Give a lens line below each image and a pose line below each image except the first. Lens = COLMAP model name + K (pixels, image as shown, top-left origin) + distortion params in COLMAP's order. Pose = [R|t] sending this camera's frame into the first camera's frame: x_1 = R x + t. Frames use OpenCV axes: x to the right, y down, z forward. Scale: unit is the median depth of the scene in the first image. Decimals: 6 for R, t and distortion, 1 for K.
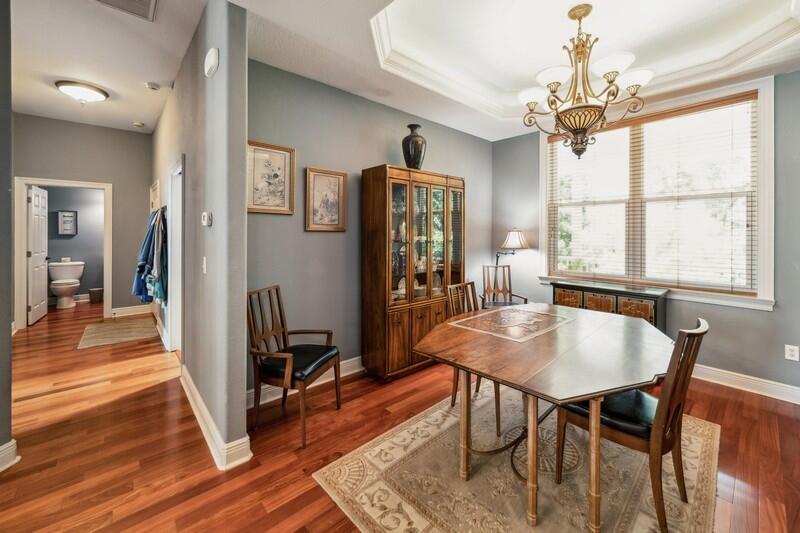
lens RADIAL K [[320.0, 0, 386.3], [0, 320.0, 230.3], [0, 0, 1]] dist [-0.001086, 0.002109]
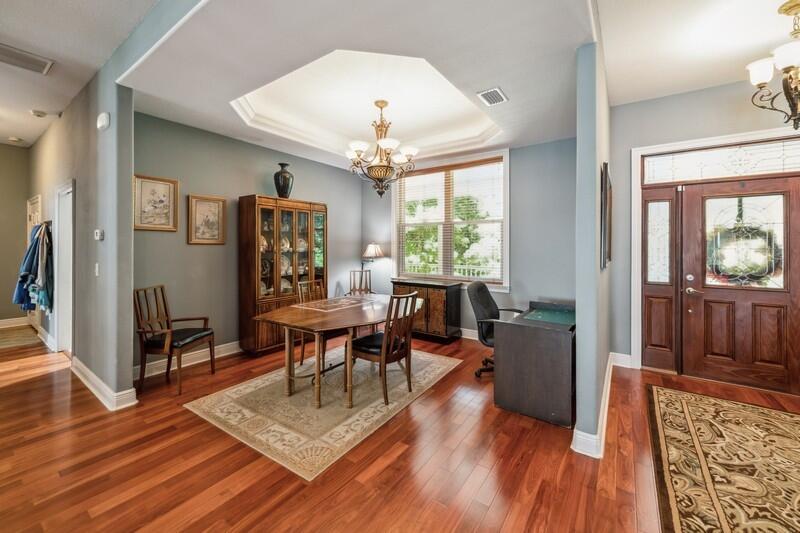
lens RADIAL K [[320.0, 0, 388.7], [0, 320.0, 243.7], [0, 0, 1]] dist [-0.001086, 0.002109]
pose [[0.971060, -0.000037, 0.238835, 0.219598], [-0.000200, 1.000000, 0.000966, 0.000449], [-0.238835, -0.000986, 0.971060, -0.438193]]
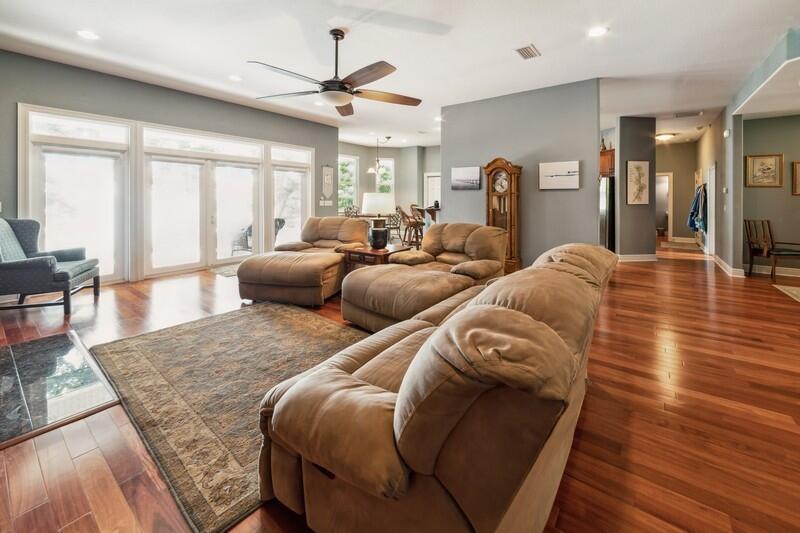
lens RADIAL K [[320.0, 0, 378.1], [0, 320.0, 198.3], [0, 0, 1]] dist [-0.001086, 0.002109]
pose [[0.173837, -0.000987, -0.984774, 1.178887], [-0.001345, 0.999998, -0.001239, 0.028686], [0.984774, 0.001540, 0.173835, -1.740102]]
